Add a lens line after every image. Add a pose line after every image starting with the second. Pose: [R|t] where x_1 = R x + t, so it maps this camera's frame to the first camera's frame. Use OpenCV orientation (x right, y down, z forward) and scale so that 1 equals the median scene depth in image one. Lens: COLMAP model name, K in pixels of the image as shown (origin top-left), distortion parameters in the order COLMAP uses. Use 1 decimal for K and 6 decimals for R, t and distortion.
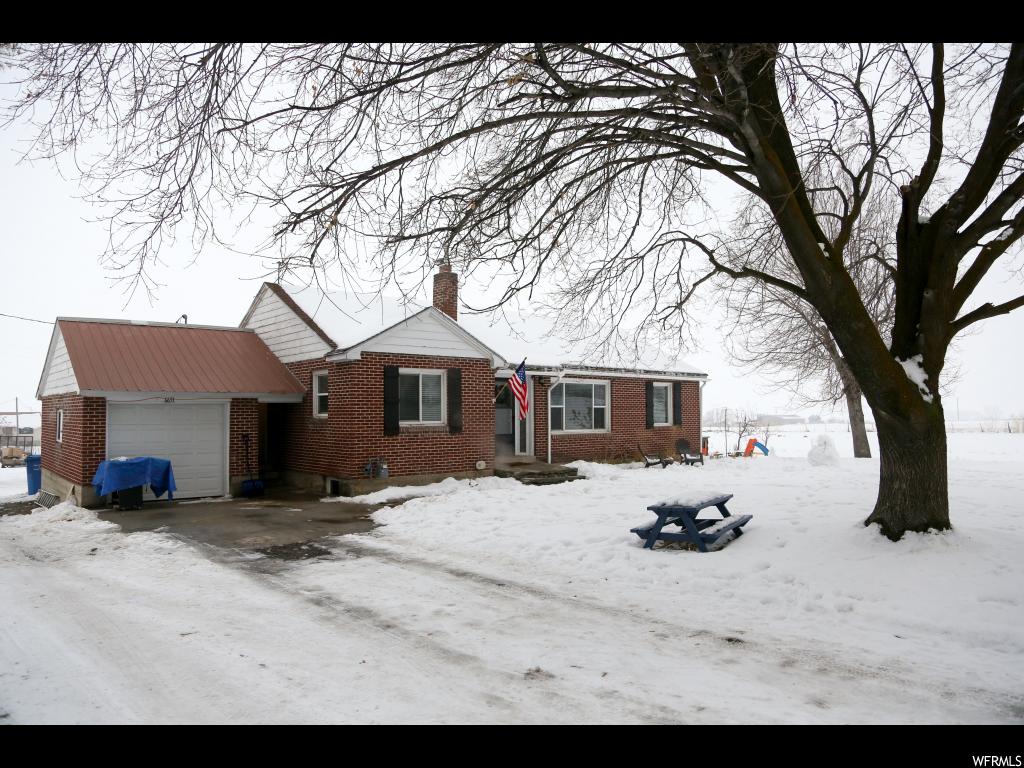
lens RADIAL K [[698.6, 0, 509.9], [0, 698.6, 383.1], [0, 0, 1]] dist [-0.108734, 0.048539]
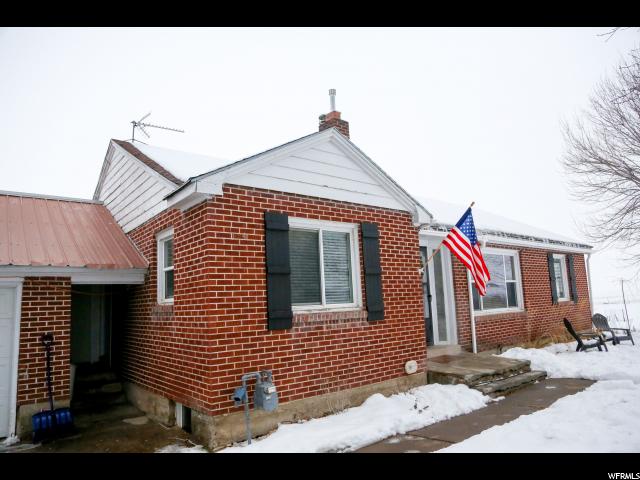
lens RADIAL K [[436.6, 0, 321.5], [0, 436.6, 240.8], [0, 0, 1]] dist [-0.108734, 0.048539]
pose [[0.998478, -0.043944, -0.033312, -0.113273], [0.040341, 0.993961, -0.102049, 0.037312], [0.037595, 0.100550, 0.994221, 0.596505]]
